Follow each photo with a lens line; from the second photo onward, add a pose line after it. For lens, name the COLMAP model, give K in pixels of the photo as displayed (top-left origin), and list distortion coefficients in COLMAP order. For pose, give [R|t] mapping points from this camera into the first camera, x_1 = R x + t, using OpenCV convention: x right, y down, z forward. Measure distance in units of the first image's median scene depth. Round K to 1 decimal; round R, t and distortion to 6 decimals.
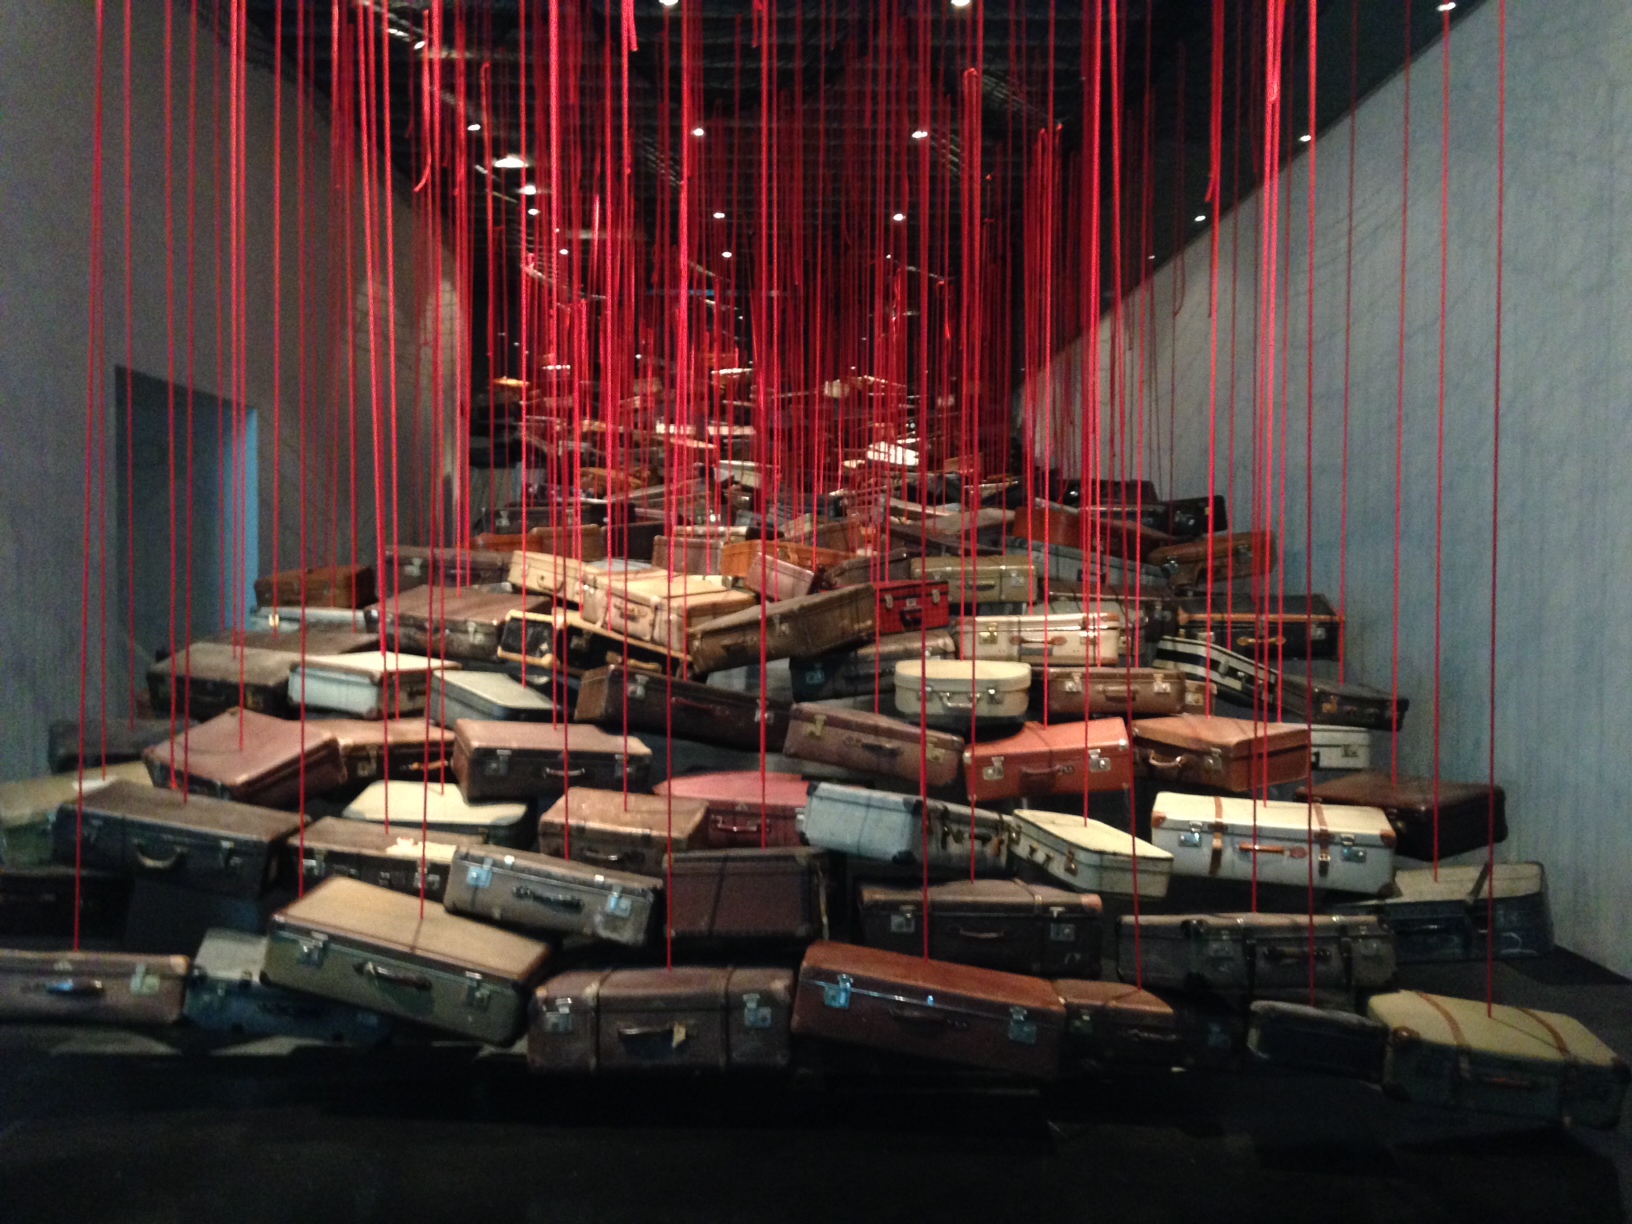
lens RADIAL K [[1530.7, 0, 816.4], [0, 1530.7, 610.7], [0, 0, 1]] dist [0.015591, 0.000000]
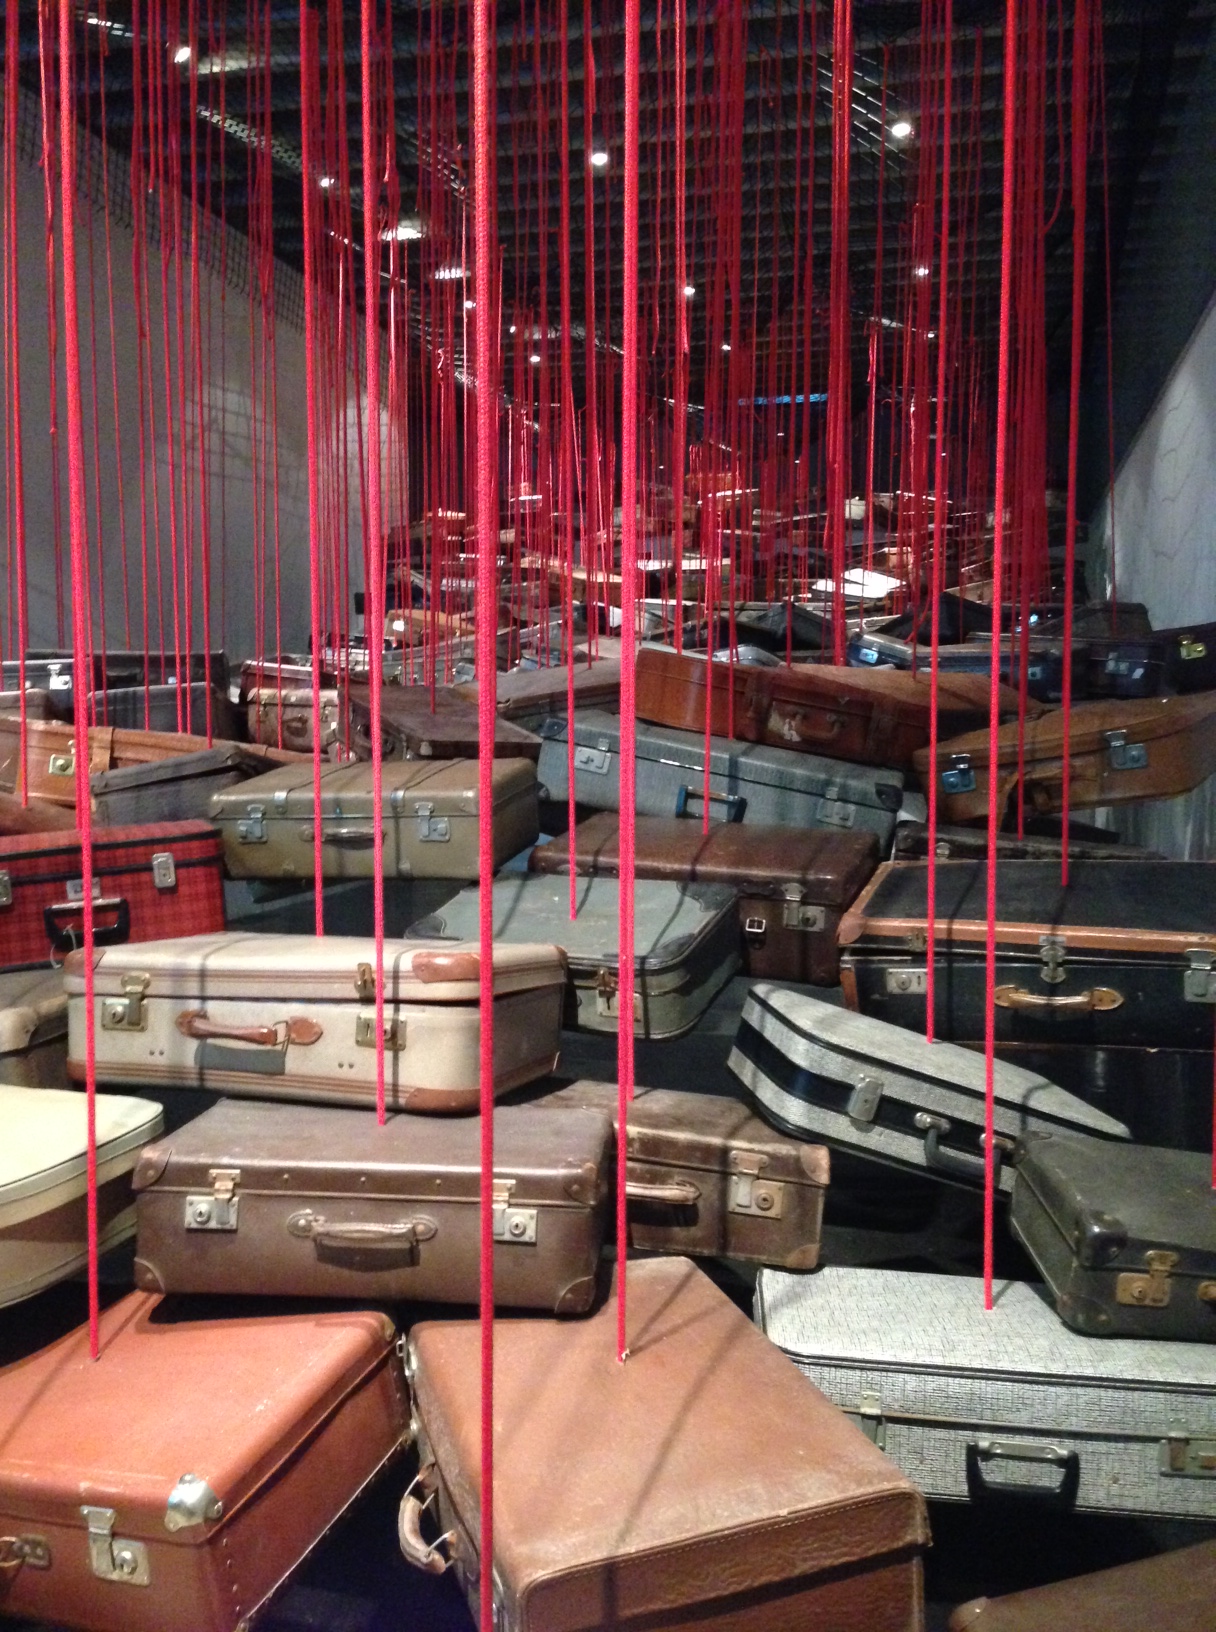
lens RADIAL K [[1530.7, 0, 603.9], [0, 1530.7, 819.3], [0, 0, 1]] dist [0.015591, 0.000000]
pose [[0.967221, 0.010770, -0.253706, 0.278289], [-0.002087, 0.999404, 0.034466, -0.035567], [0.253926, -0.032807, 0.966667, 0.617160]]
